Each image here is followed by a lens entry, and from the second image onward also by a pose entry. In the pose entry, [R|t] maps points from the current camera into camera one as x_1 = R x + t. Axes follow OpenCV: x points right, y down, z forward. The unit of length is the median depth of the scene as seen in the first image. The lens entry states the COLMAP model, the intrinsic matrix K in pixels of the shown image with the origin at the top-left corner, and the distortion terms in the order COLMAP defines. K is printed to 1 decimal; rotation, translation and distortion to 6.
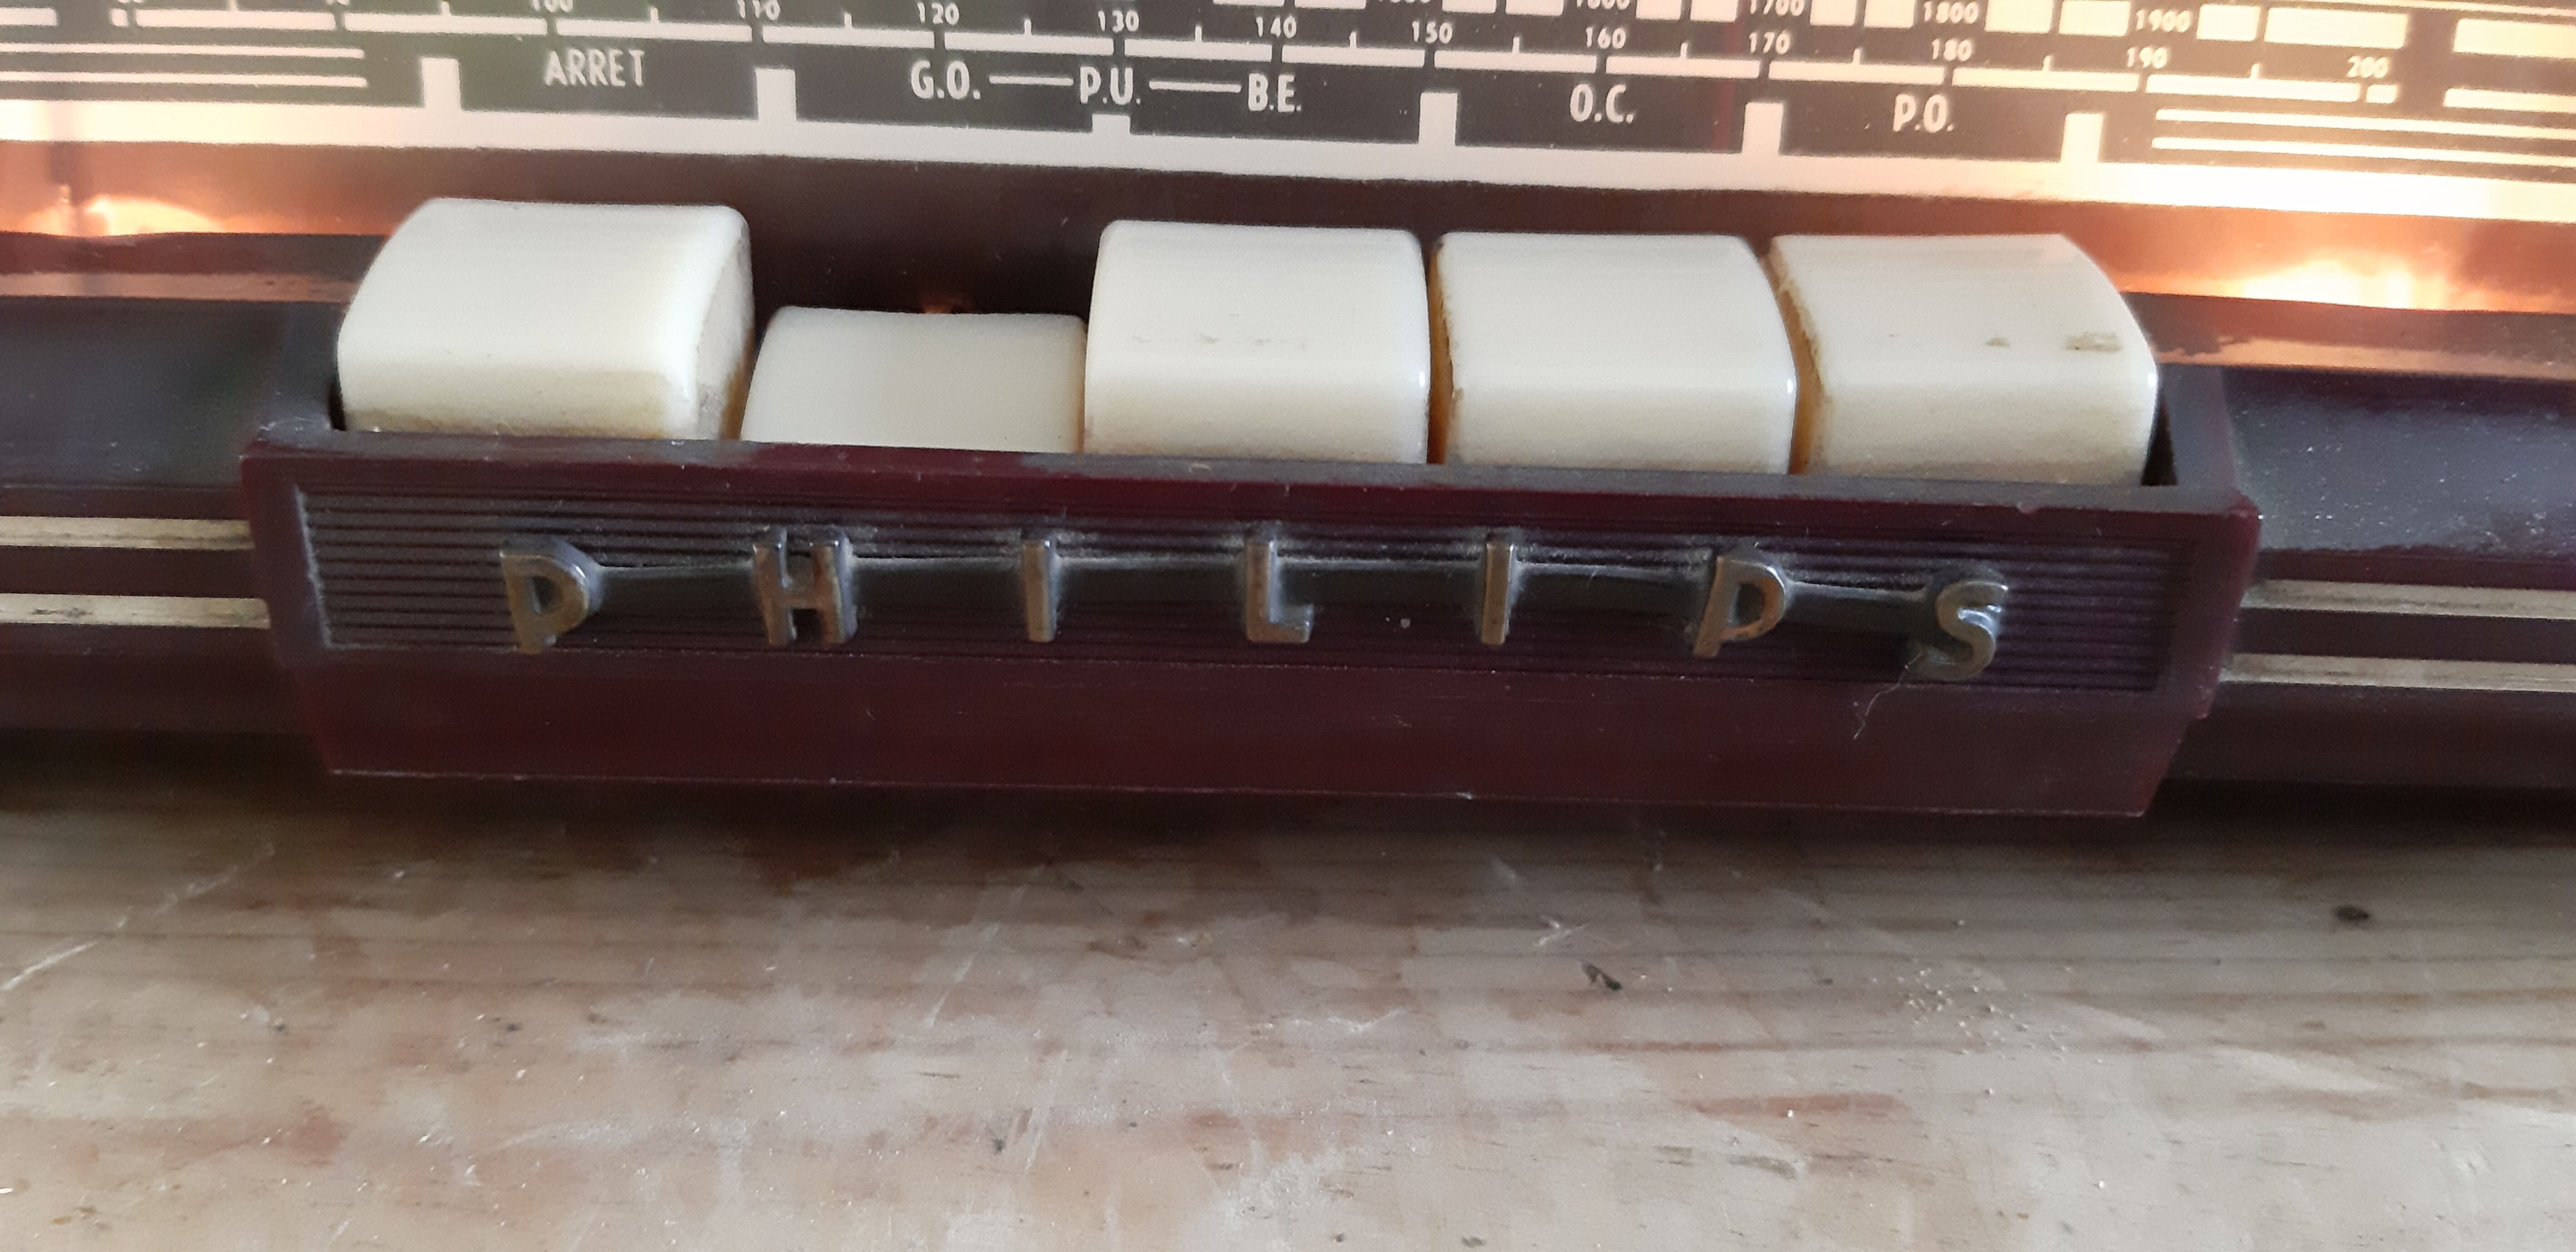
lens RADIAL K [[2058.3, 0, 1288.0], [0, 2058.3, 626.0], [0, 0, 1]] dist [0.065433, -0.133821]
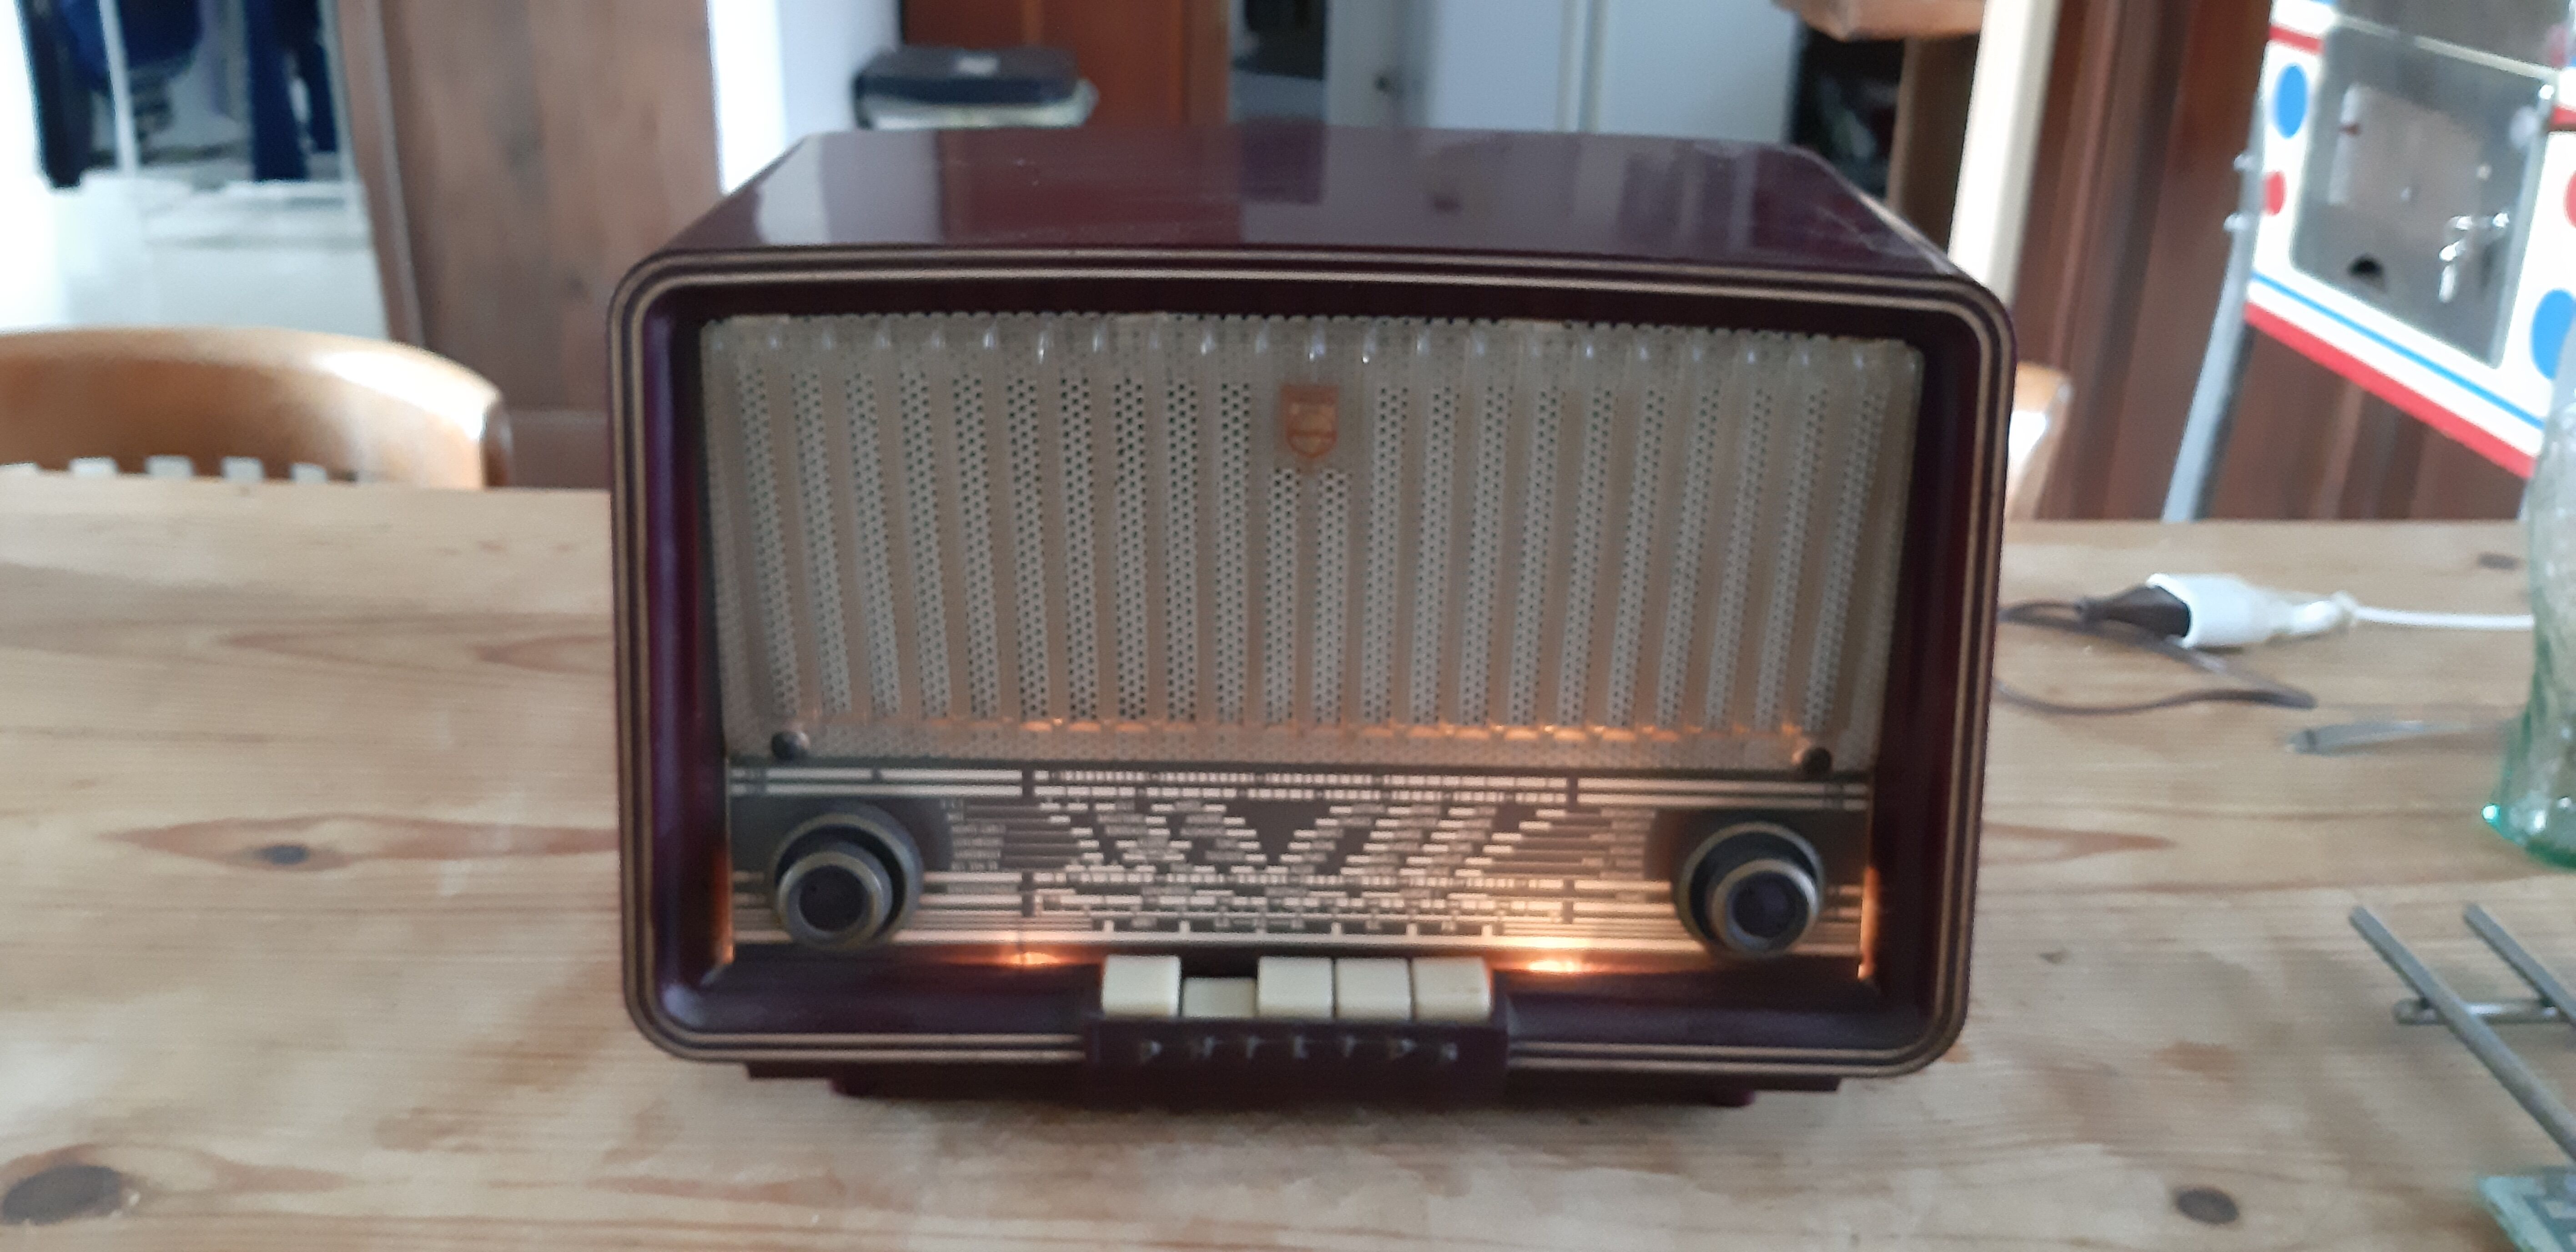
lens RADIAL K [[2108.4, 0, 1289.7], [0, 2108.4, 559.8], [0, 0, 1]] dist [0.063696, -0.160519]
pose [[0.999833, -0.013193, -0.012653, 0.041519], [0.011167, 0.988827, -0.148647, -0.355080], [0.014472, 0.148481, 0.988809, -3.471935]]
